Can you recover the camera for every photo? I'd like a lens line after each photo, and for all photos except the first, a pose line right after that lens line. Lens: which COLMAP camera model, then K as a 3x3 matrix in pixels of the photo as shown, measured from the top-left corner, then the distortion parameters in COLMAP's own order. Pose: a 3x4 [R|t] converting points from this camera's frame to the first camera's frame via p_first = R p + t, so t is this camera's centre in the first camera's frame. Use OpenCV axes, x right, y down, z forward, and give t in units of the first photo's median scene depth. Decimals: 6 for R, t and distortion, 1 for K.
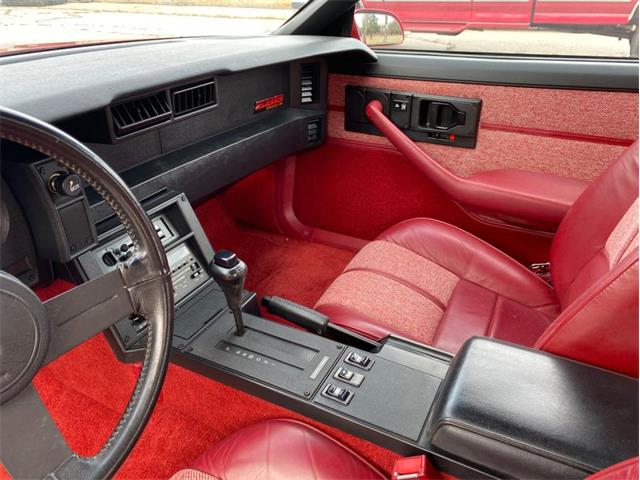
lens RADIAL K [[499.0, 0, 319.5], [0, 499.0, 250.2], [0, 0, 1]] dist [-0.001704, -0.005828]
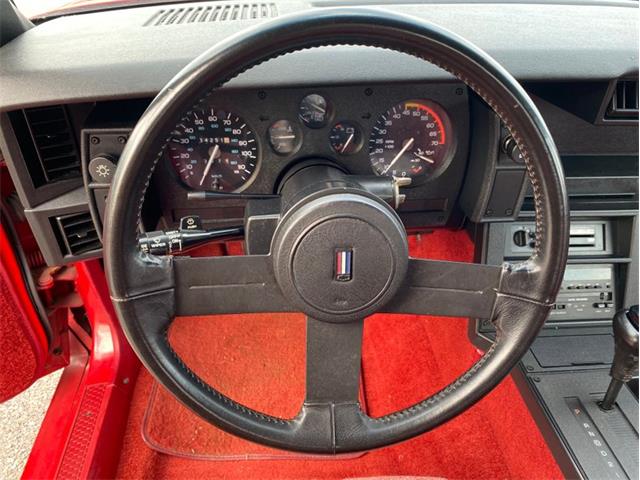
lens RADIAL K [[499.0, 0, 319.5], [0, 499.0, 250.2], [0, 0, 1]] dist [-0.001704, -0.005828]
pose [[0.559023, 0.509170, -0.654400, -0.026679], [-0.449115, 0.849379, 0.277220, -0.056586], [0.696986, 0.138928, 0.703498, 0.131184]]
